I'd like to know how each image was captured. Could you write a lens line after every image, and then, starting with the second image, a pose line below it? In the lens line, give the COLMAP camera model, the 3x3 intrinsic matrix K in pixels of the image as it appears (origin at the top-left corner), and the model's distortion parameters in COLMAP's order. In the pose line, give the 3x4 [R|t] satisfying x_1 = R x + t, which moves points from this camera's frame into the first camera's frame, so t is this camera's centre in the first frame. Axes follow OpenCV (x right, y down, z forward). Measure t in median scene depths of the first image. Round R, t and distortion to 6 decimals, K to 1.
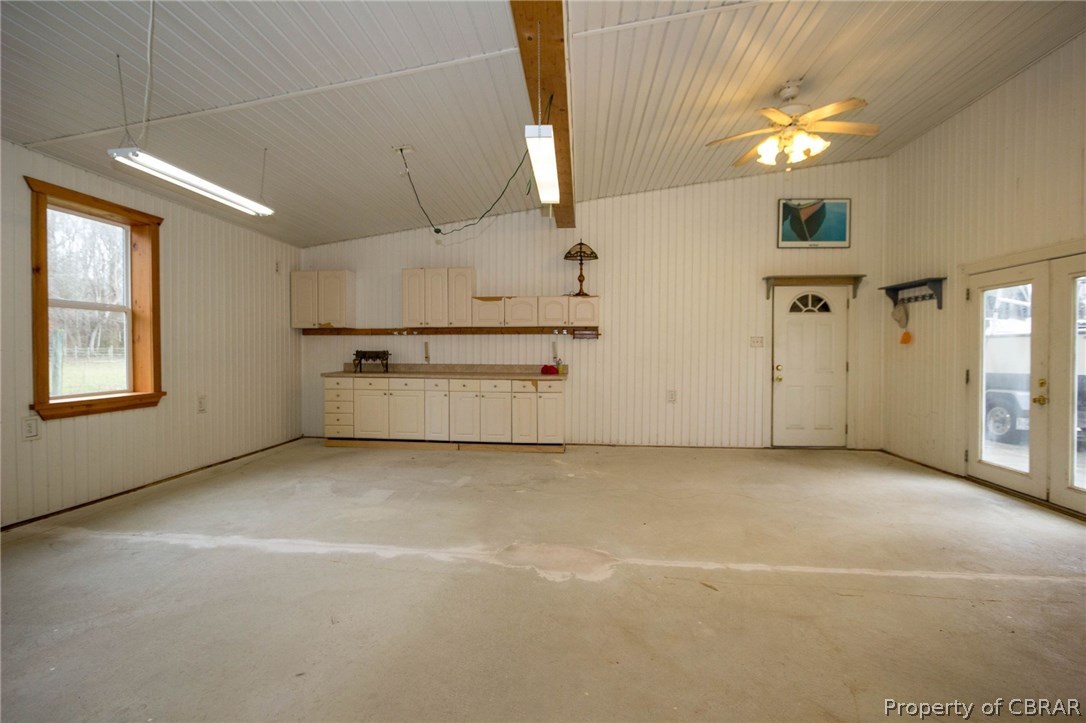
lens RADIAL K [[487.8, 0, 537.1], [0, 487.8, 358.0], [0, 0, 1]] dist [-0.003128, -0.000164]
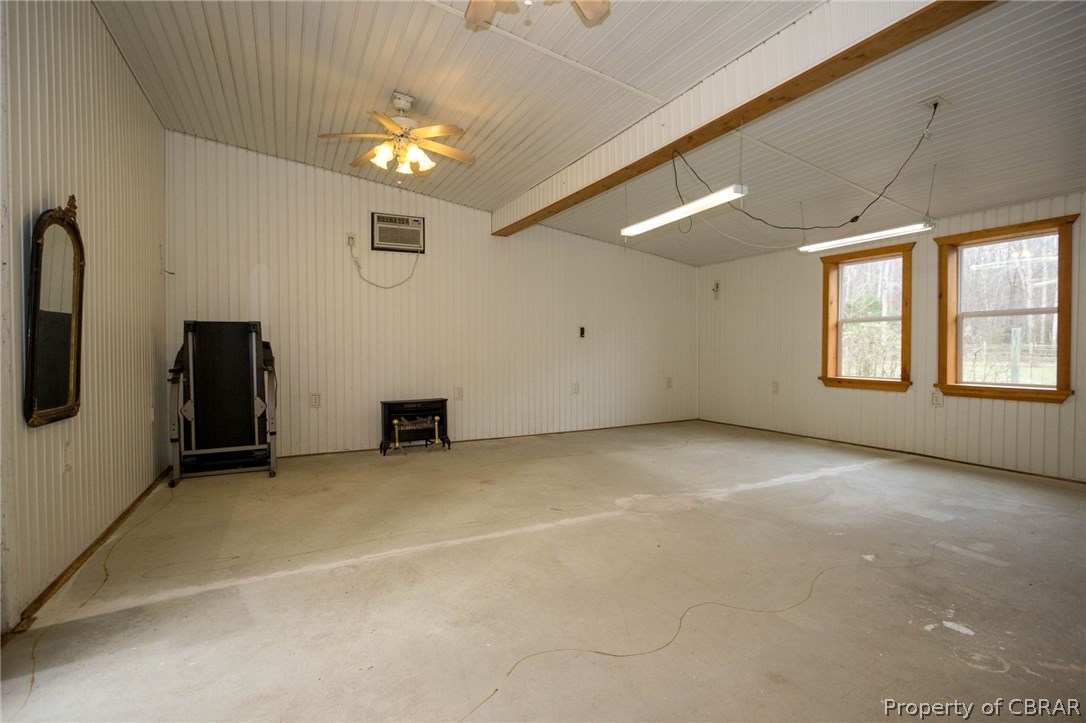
lens RADIAL K [[487.8, 0, 540.1], [0, 487.8, 359.7], [0, 0, 1]] dist [-0.003128, -0.000164]
pose [[-0.835650, 0.011186, -0.549148, 1.073970], [-0.007363, 0.999475, 0.031564, -0.026680], [0.549213, 0.030420, -0.835129, 1.963913]]
